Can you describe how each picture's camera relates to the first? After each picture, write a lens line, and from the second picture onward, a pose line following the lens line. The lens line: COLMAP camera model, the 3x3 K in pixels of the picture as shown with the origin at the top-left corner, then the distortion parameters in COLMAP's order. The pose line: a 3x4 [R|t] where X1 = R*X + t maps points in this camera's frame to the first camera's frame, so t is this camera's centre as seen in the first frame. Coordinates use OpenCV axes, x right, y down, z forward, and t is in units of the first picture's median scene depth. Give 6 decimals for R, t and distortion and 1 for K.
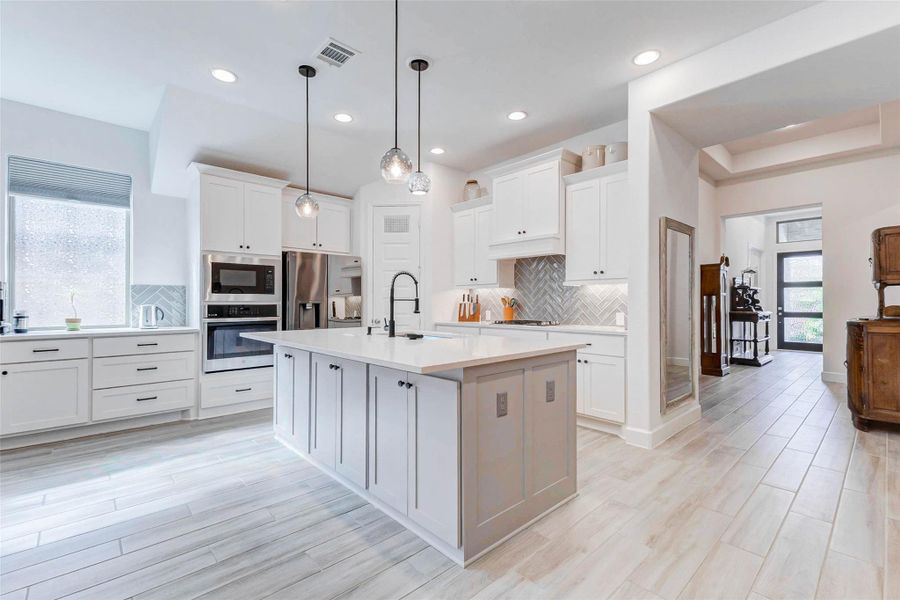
lens RADIAL K [[393.0, 0, 457.7], [0, 393.0, 298.2], [0, 0, 1]] dist [0.003704, 0.000358]
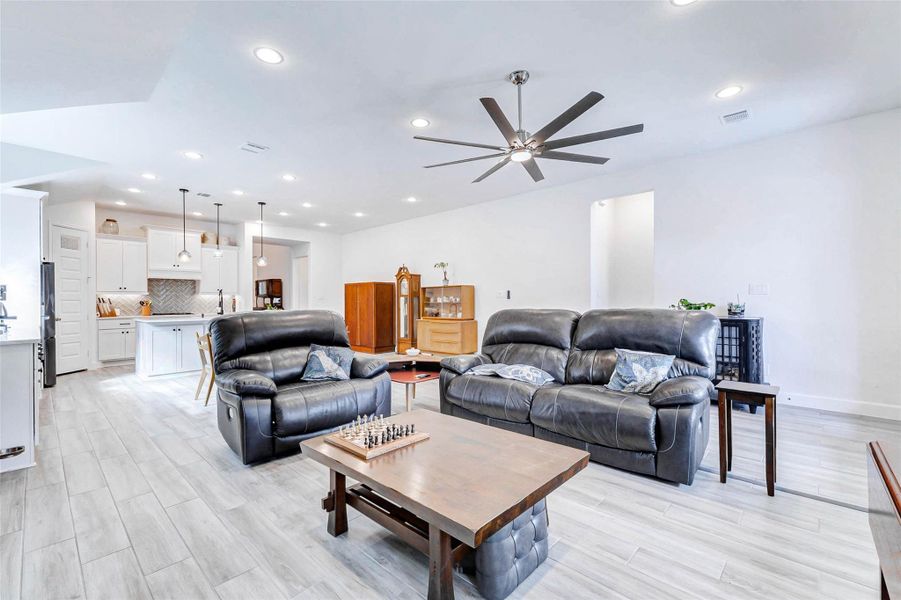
lens RADIAL K [[385.2, 0, 453.5], [0, 385.2, 302.5], [0, 0, 1]] dist [0.001773, 0.000153]
pose [[-0.080053, 0.001028, 0.996790, -1.859061], [-0.004798, 0.999987, -0.001417, 0.004811], [-0.996779, -0.004896, -0.080047, -0.187303]]
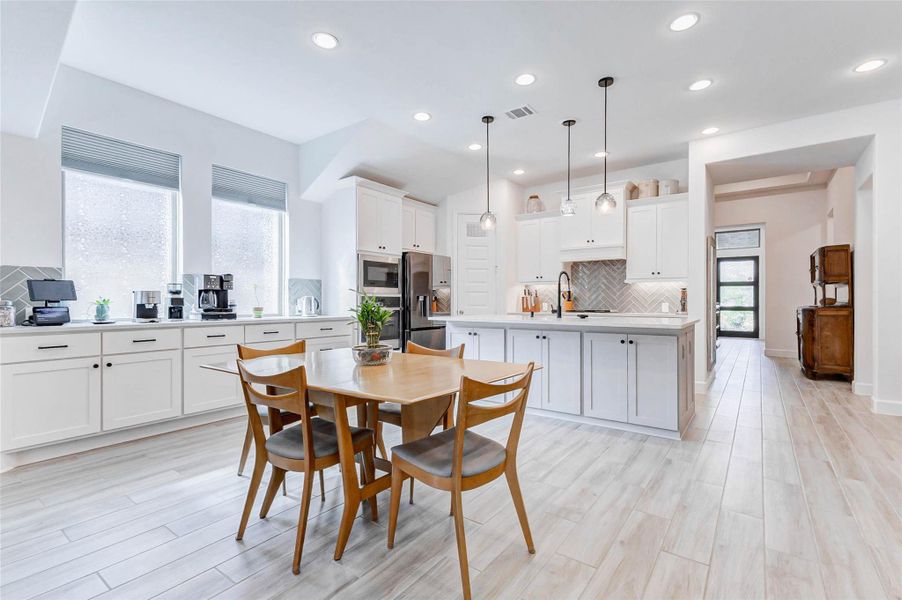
lens RADIAL K [[419.4, 0, 452.9], [0, 419.4, 299.1], [0, 0, 1]] dist [0.003081, 0.000165]
pose [[0.980530, 0.001368, 0.196364, -0.574786], [-0.002684, 0.999976, 0.006441, 0.015707], [-0.196351, -0.006842, 0.980510, -0.274924]]
